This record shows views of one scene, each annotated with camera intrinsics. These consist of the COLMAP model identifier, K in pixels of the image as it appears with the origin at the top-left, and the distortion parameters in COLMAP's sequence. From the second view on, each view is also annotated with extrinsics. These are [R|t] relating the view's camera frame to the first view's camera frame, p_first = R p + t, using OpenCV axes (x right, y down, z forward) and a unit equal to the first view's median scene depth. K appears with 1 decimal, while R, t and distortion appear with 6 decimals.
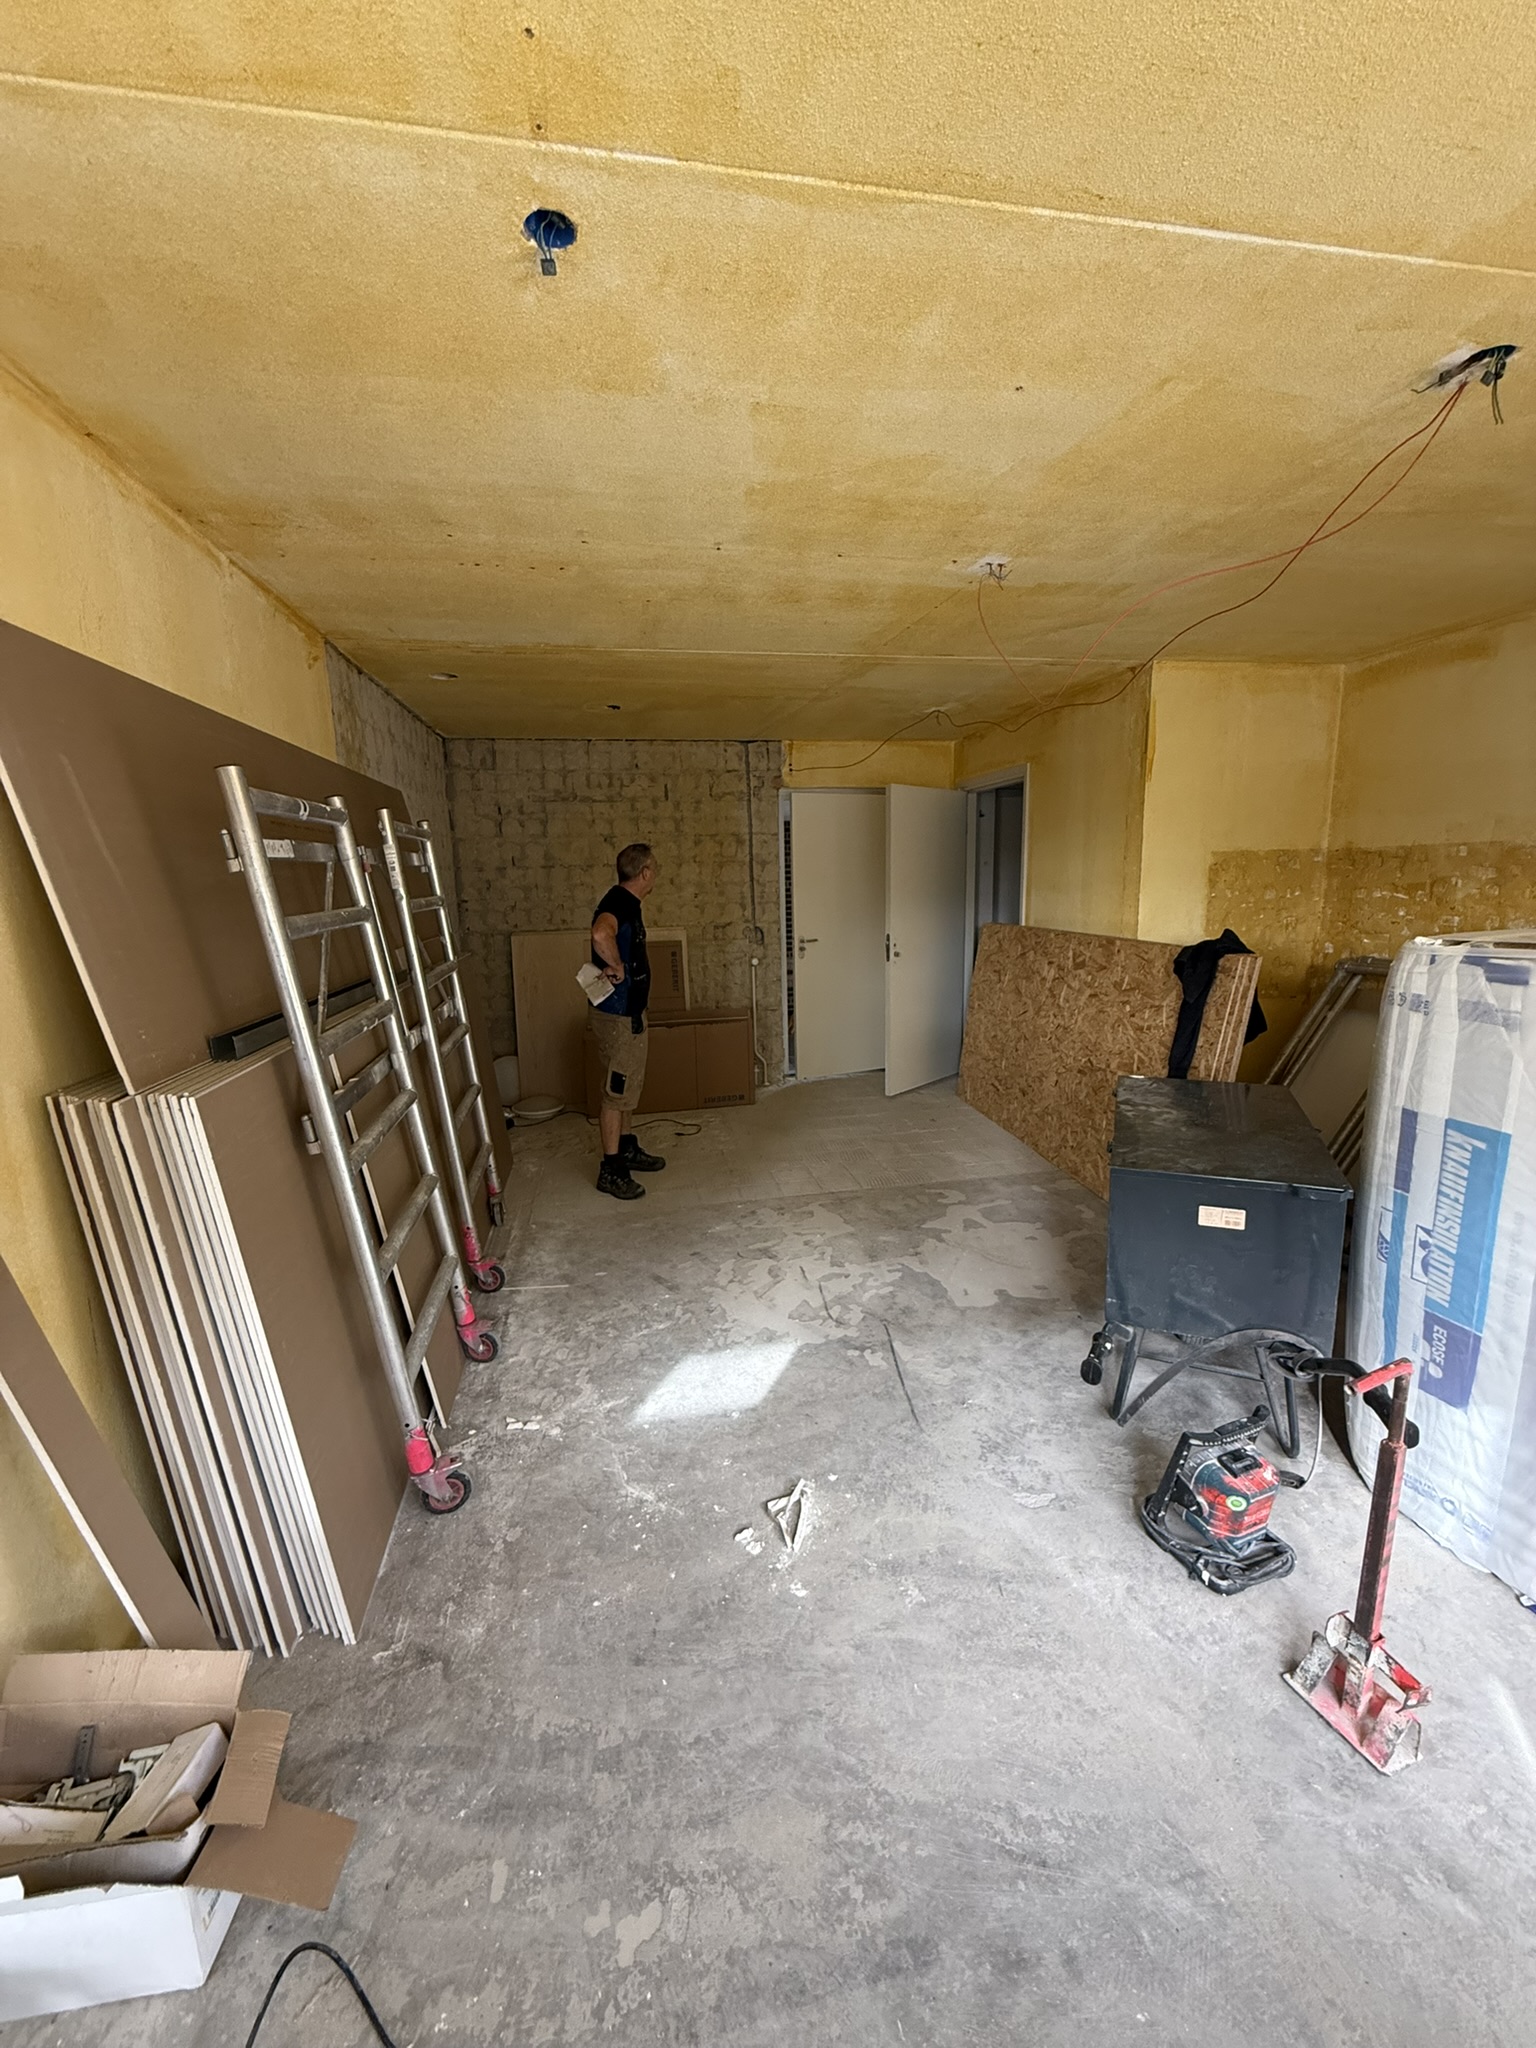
lens RADIAL K [[824.3, 0, 768.5], [0, 824.3, 1013.2], [0, 0, 1]] dist [-0.022530, 0.000061]
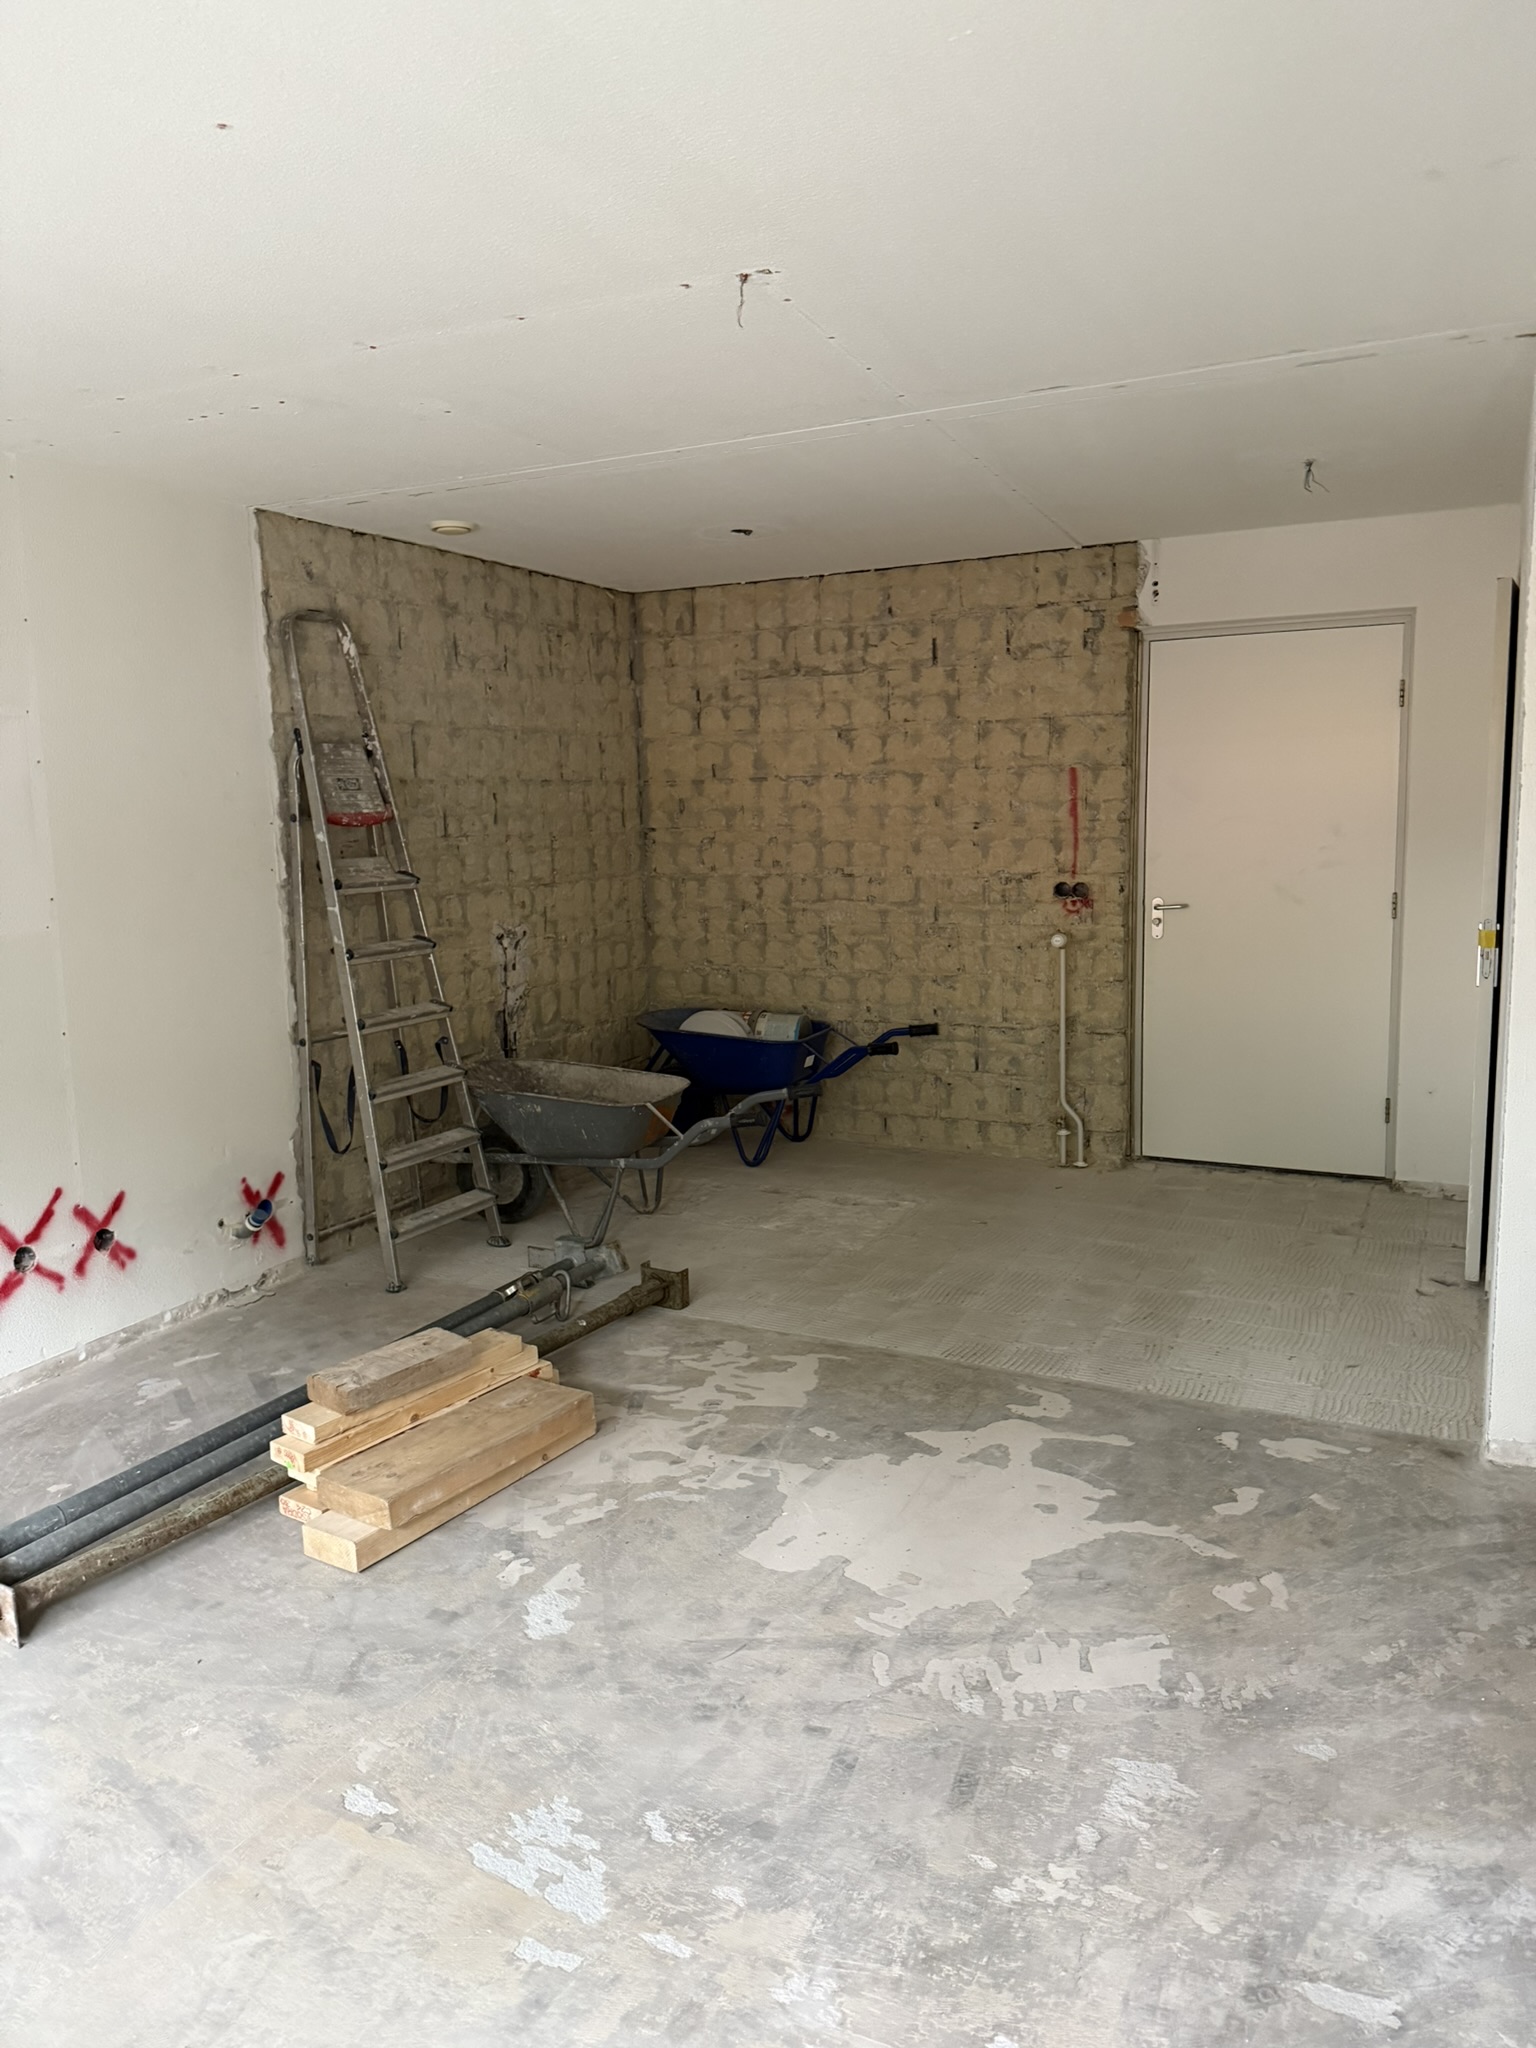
lens RADIAL K [[1449.9, 0, 828.6], [0, 1449.9, 1026.3], [0, 0, 1]] dist [0.015812, -0.009855]
pose [[0.787150, 0.096119, -0.609226, 0.494176], [-0.091314, 0.995058, 0.039010, -0.032641], [0.609965, 0.024924, 0.792036, 0.128291]]
